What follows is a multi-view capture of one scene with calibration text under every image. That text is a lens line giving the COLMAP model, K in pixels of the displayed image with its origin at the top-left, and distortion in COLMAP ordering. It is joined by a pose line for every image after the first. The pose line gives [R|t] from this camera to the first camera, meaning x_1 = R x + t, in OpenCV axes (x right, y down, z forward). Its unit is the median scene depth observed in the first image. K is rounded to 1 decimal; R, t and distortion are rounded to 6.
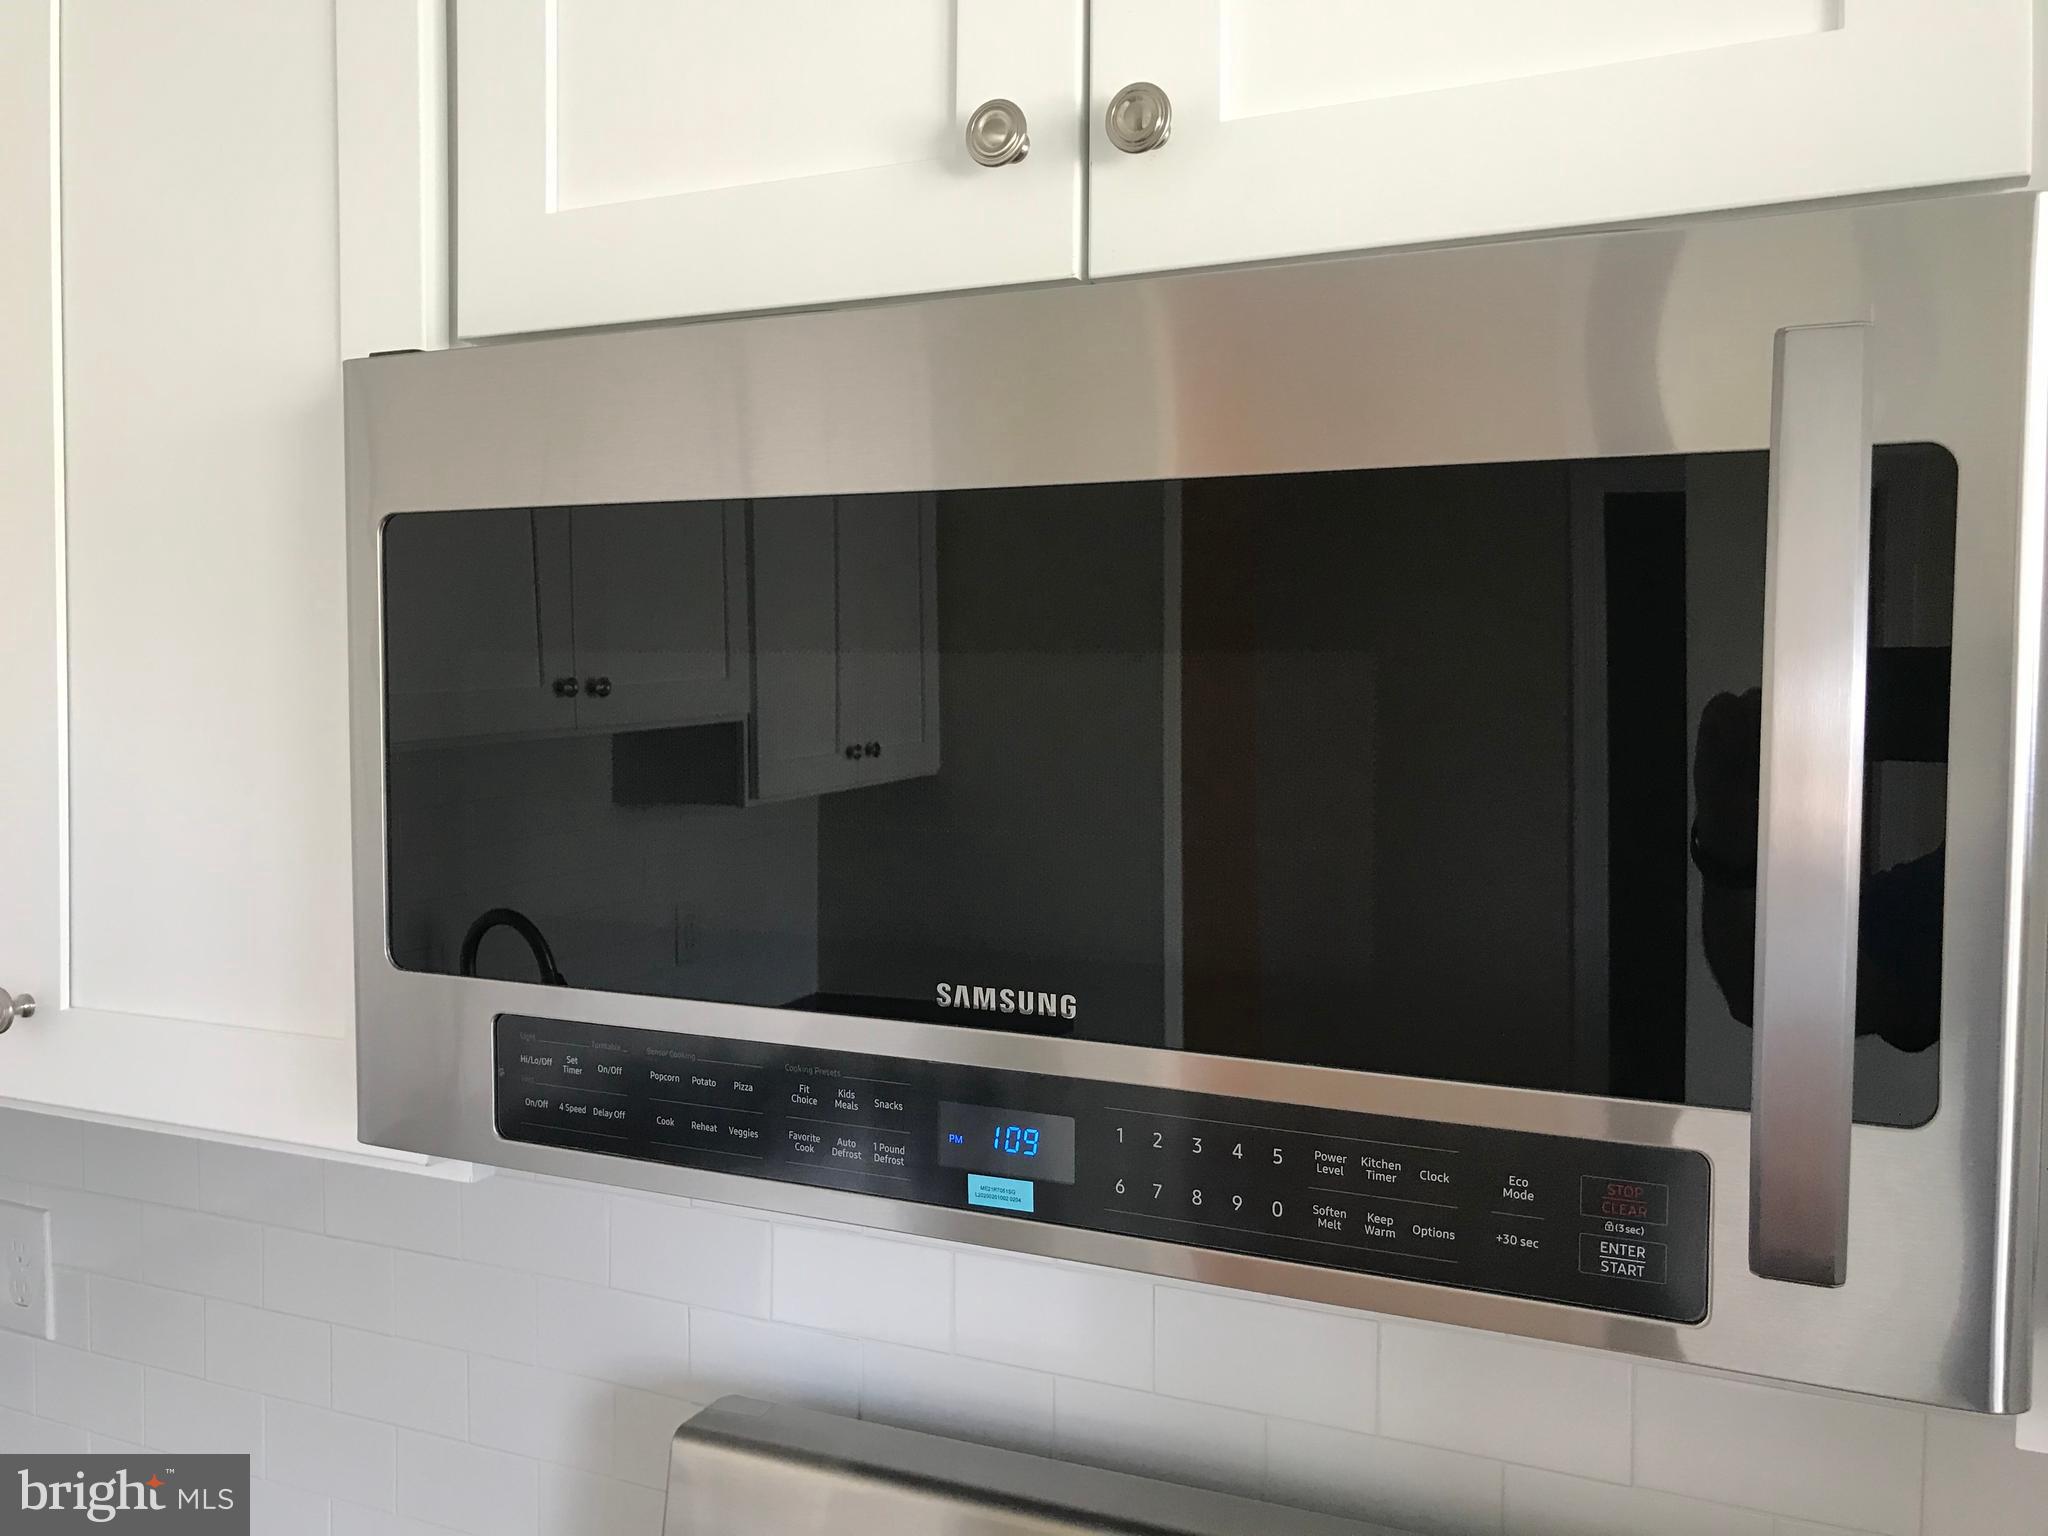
lens RADIAL K [[1699.8, 0, 1030.0], [0, 1699.8, 770.4], [0, 0, 1]] dist [0.050436, -0.068968]
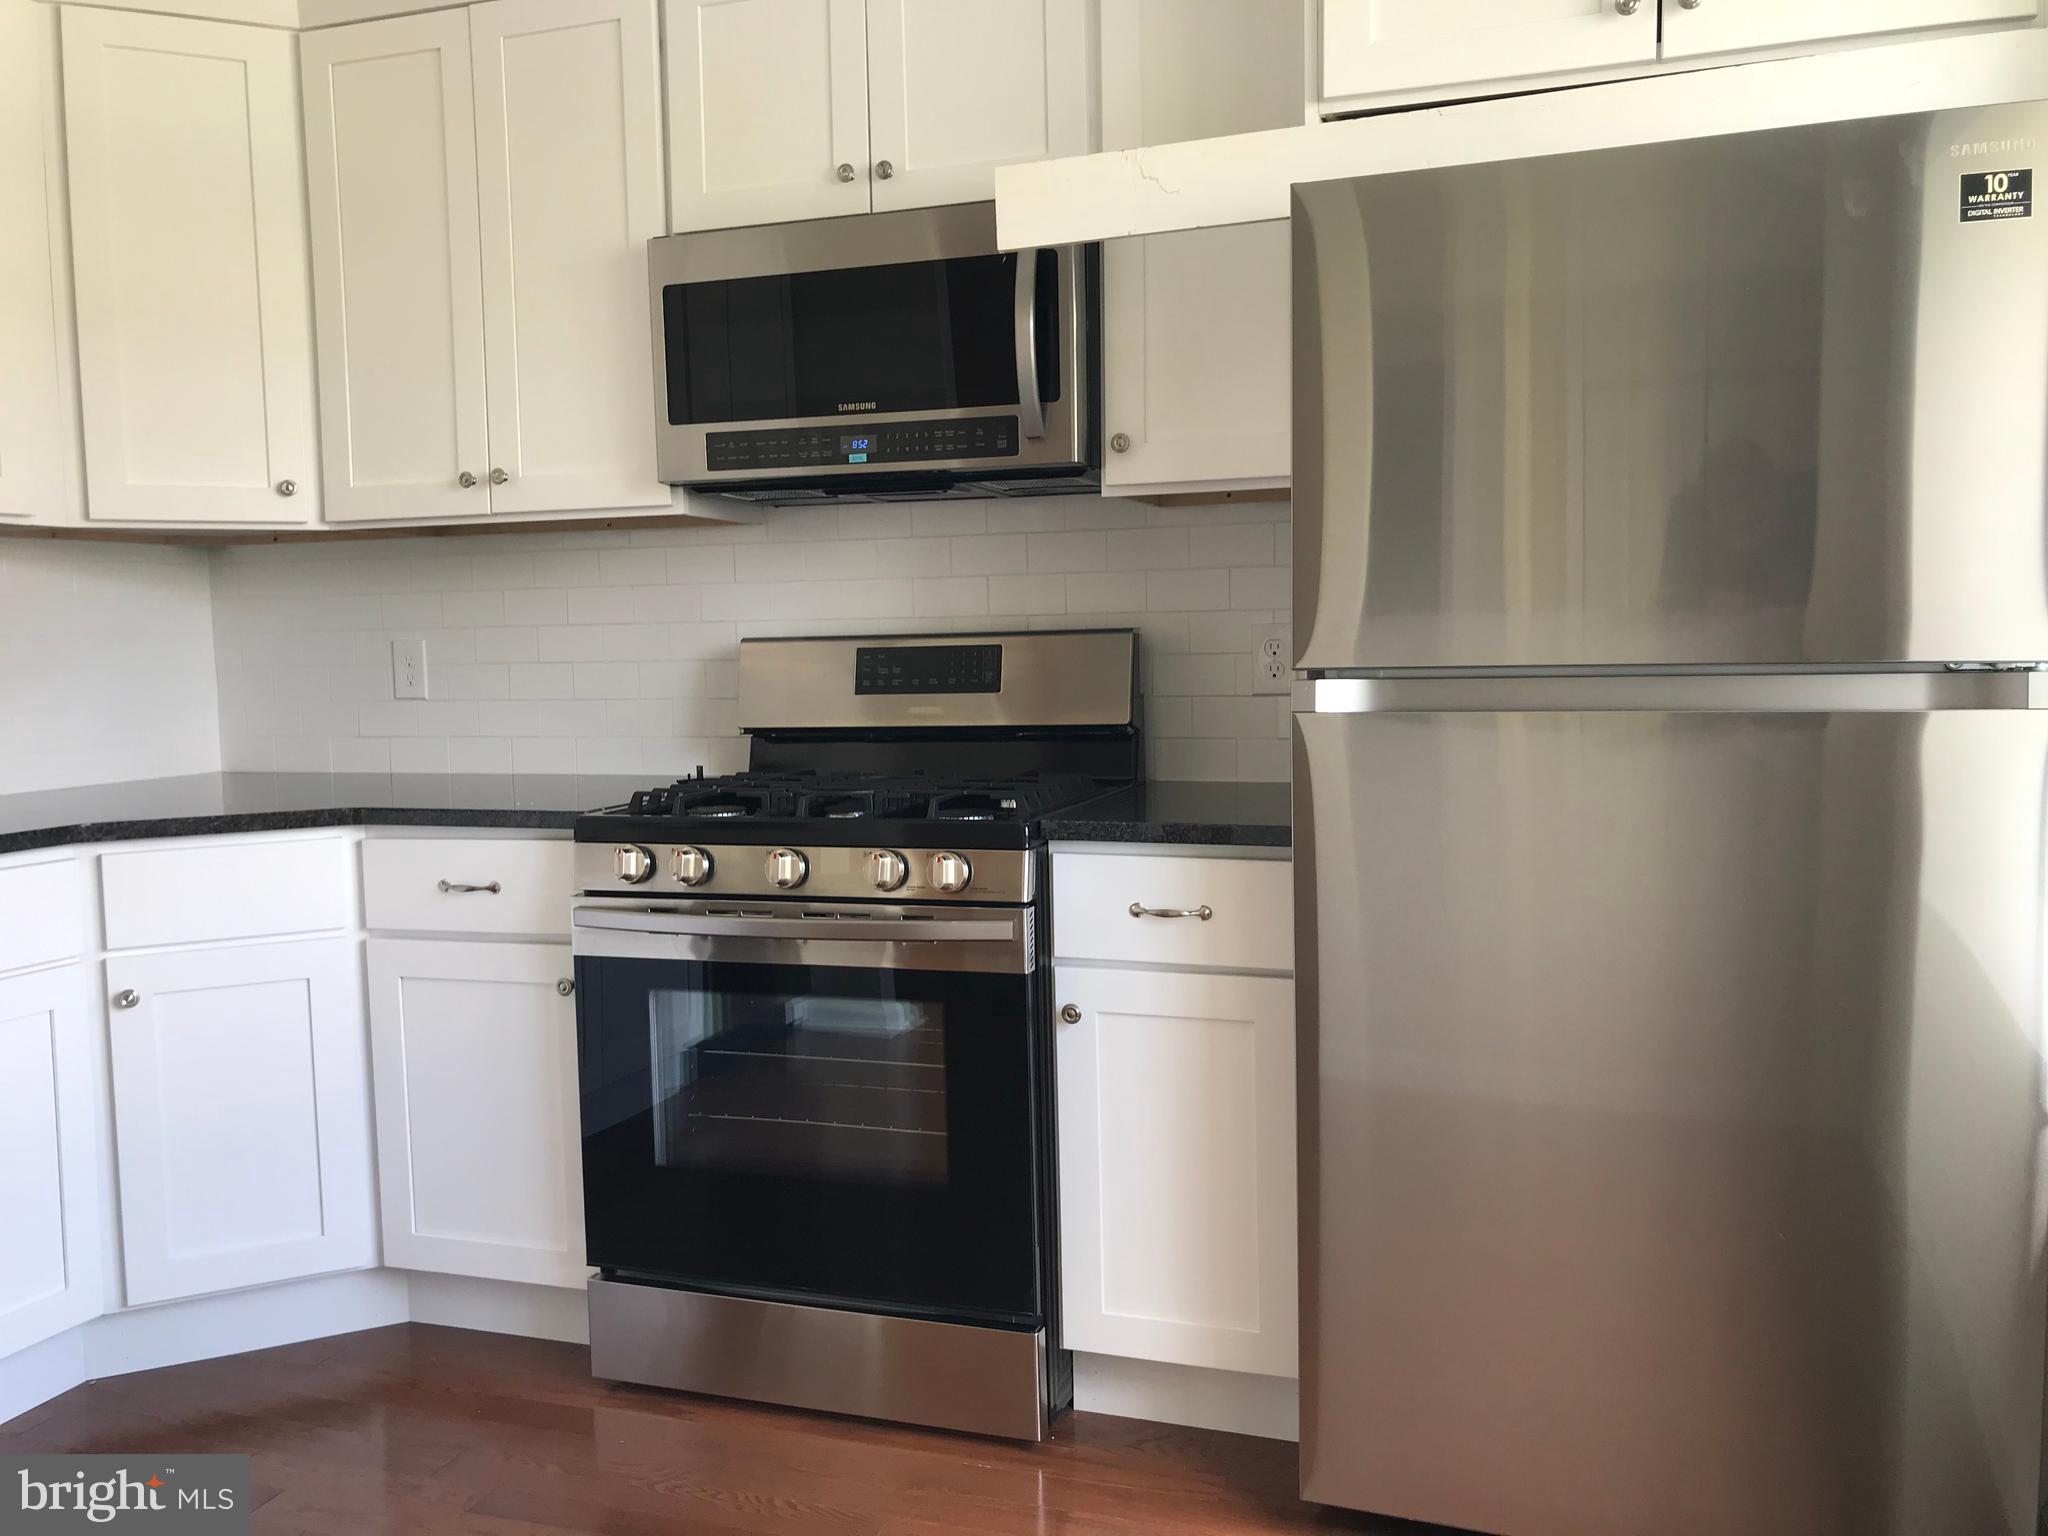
lens RADIAL K [[1699.8, 0, 1040.3], [0, 1699.8, 772.9], [0, 0, 1]] dist [0.050436, -0.068968]
pose [[0.994713, -0.035945, 0.096201, -0.003160], [0.031375, 0.998325, 0.048602, 0.752336], [-0.097787, -0.045327, 0.994175, -2.765902]]
